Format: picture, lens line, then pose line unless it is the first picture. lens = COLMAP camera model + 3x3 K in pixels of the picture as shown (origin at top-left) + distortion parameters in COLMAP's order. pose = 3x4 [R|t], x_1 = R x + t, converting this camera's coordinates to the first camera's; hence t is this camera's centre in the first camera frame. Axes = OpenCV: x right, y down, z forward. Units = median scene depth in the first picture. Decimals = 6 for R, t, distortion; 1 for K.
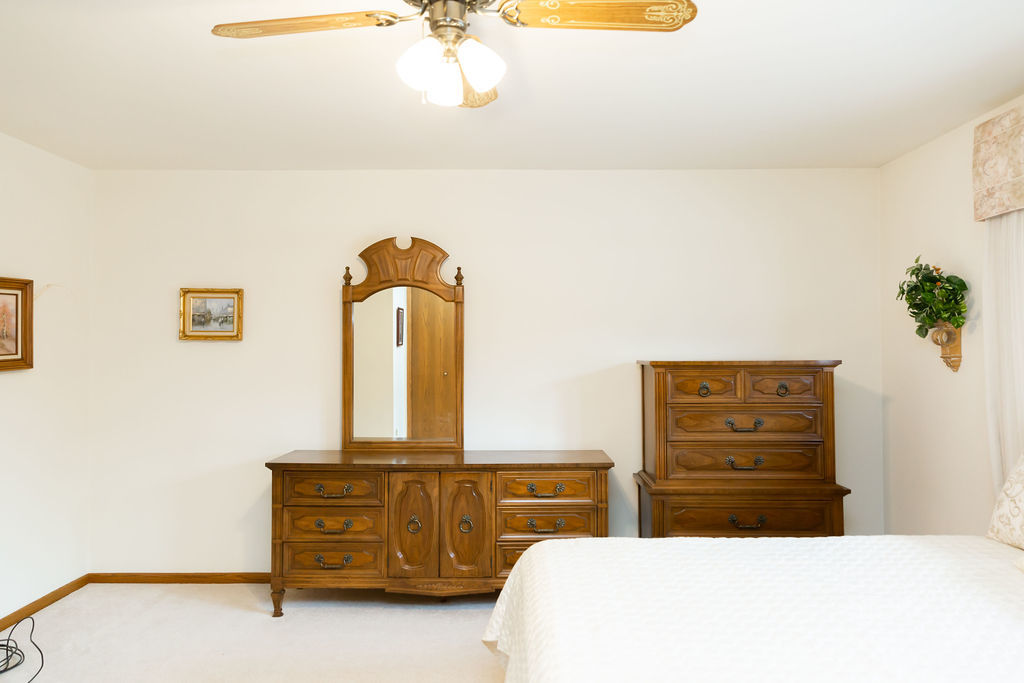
lens RADIAL K [[681.8, 0, 516.5], [0, 681.8, 342.3], [0, 0, 1]] dist [0.015252, -0.005468]
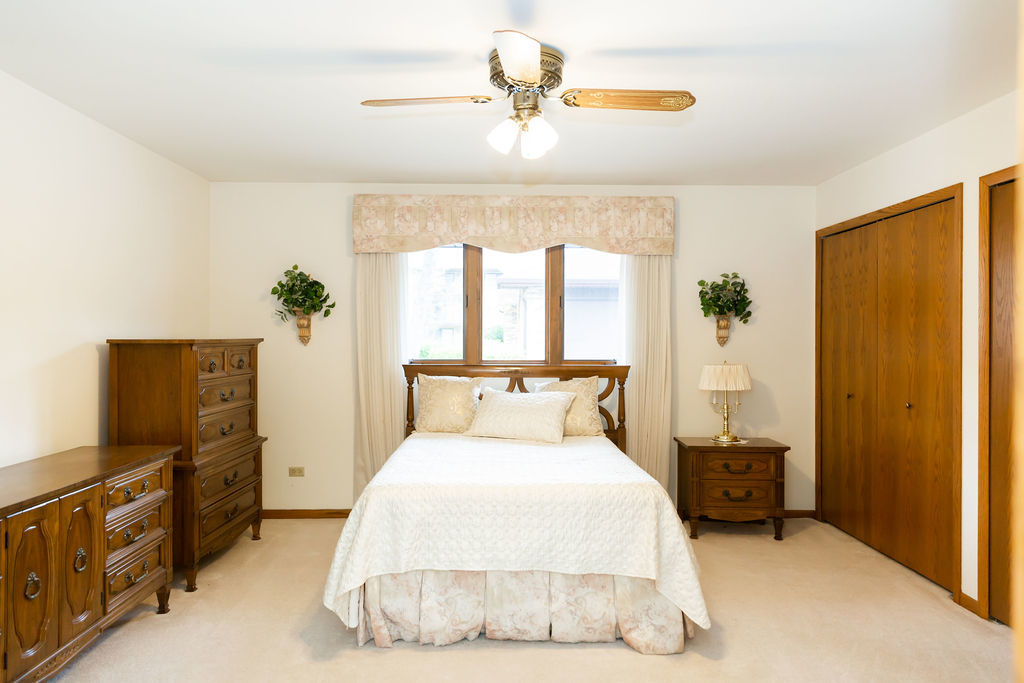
lens RADIAL K [[681.8, 0, 522.8], [0, 681.8, 338.6], [0, 0, 1]] dist [0.015252, -0.005468]
pose [[-0.040124, -0.001951, 0.999193, -0.829142], [-0.016136, 0.999869, 0.001304, 0.017544], [-0.999064, -0.016071, -0.040151, 0.565479]]
